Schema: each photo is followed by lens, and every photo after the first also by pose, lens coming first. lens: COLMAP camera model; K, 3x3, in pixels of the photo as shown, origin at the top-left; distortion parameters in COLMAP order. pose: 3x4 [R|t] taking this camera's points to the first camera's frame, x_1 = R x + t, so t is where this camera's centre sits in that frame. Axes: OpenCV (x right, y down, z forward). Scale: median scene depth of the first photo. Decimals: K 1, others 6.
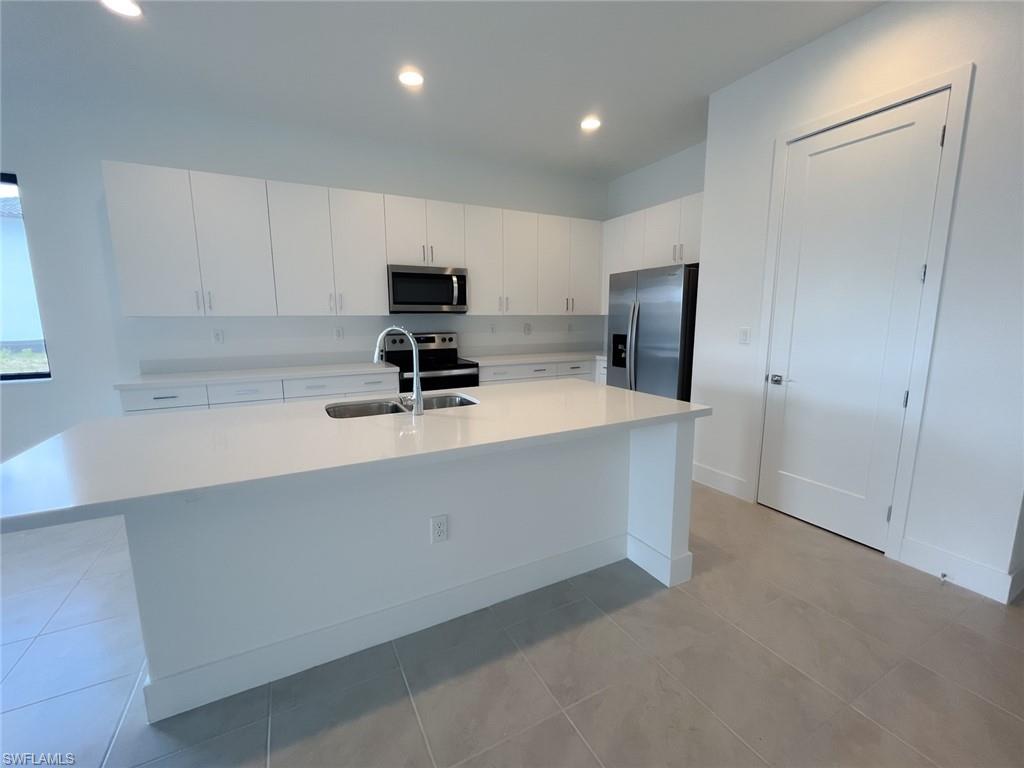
lens RADIAL K [[428.7, 0, 512.0], [0, 428.7, 384.0], [0, 0, 1]] dist [-0.001648, -0.000473]
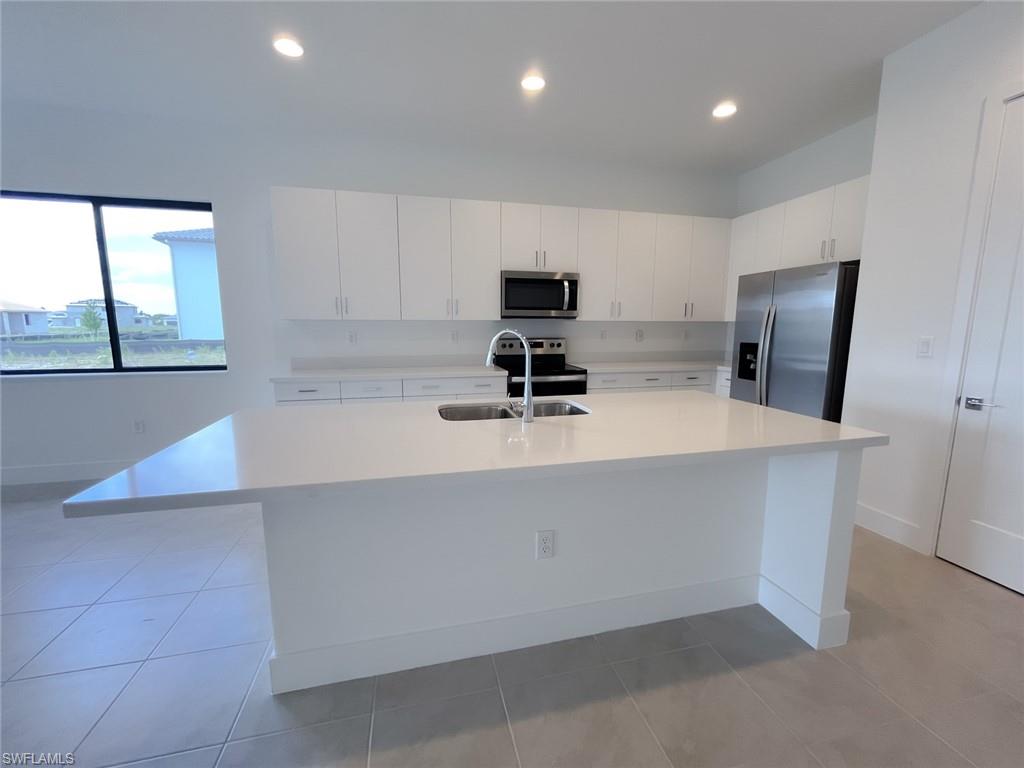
lens RADIAL K [[418.2, 0, 512.0], [0, 418.2, 384.0], [0, 0, 1]] dist [-0.000873, -0.000575]
pose [[0.970755, 0.041413, -0.236472, -0.022312], [-0.044410, 0.998986, -0.007361, -0.002647], [0.235927, 0.017648, 0.971610, 0.050174]]
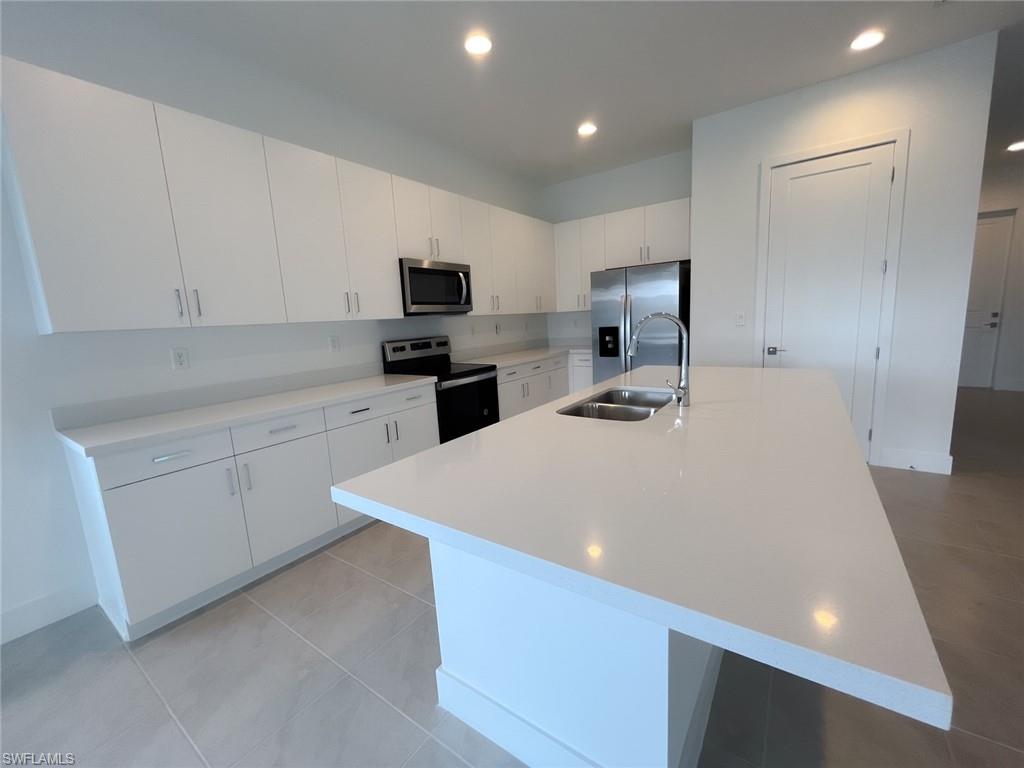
lens RADIAL K [[418.2, 0, 512.0], [0, 418.2, 384.0], [0, 0, 1]] dist [-0.000873, -0.000575]
pose [[0.886870, -0.113380, 0.447892, -0.580667], [0.119562, 0.992720, 0.014553, -0.020854], [-0.446282, 0.040644, 0.893969, 0.205550]]
